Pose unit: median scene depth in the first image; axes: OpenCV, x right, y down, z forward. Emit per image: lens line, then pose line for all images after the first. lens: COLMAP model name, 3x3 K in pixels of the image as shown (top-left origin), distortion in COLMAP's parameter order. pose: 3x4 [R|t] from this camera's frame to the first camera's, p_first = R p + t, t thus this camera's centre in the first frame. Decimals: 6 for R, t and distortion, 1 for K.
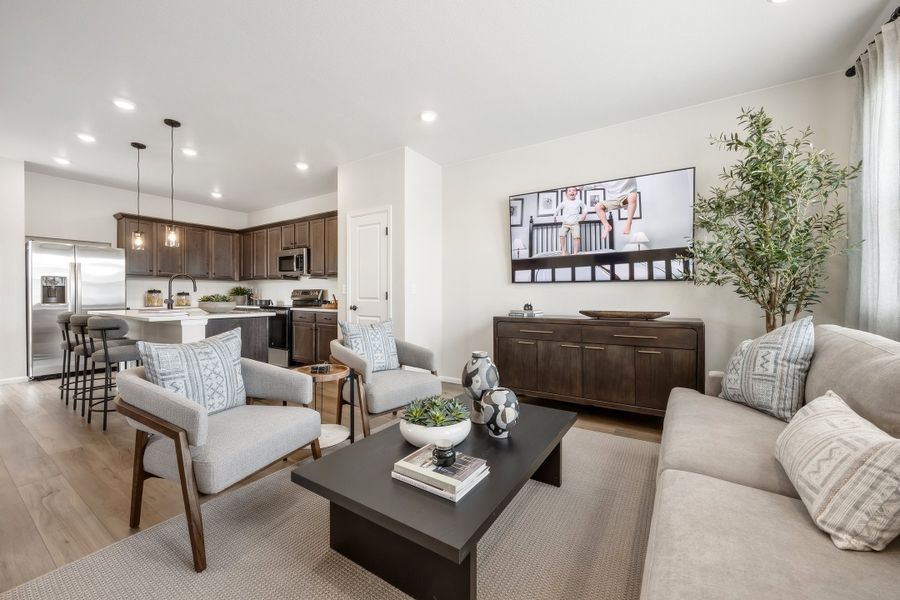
lens RADIAL K [[351.3, 0, 447.7], [0, 351.3, 297.4], [0, 0, 1]] dist [0.002159, -0.000194]
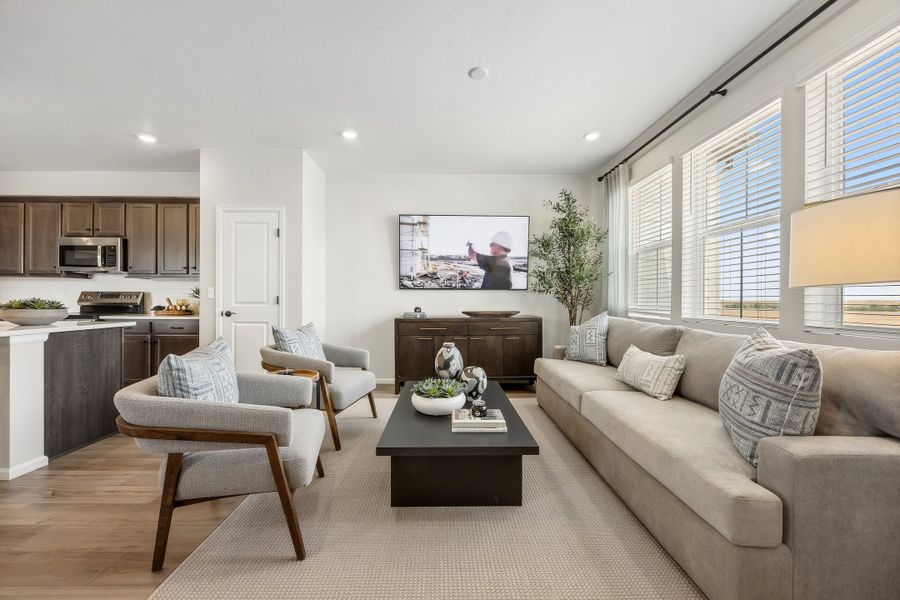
lens RADIAL K [[351.3, 0, 448.1], [0, 351.3, 299.0], [0, 0, 1]] dist [0.002159, -0.000194]
pose [[0.830481, -0.000254, 0.557047, -0.318807], [0.002119, 0.999994, -0.002703, -0.004284], [-0.557043, 0.003425, 0.830476, -0.051316]]
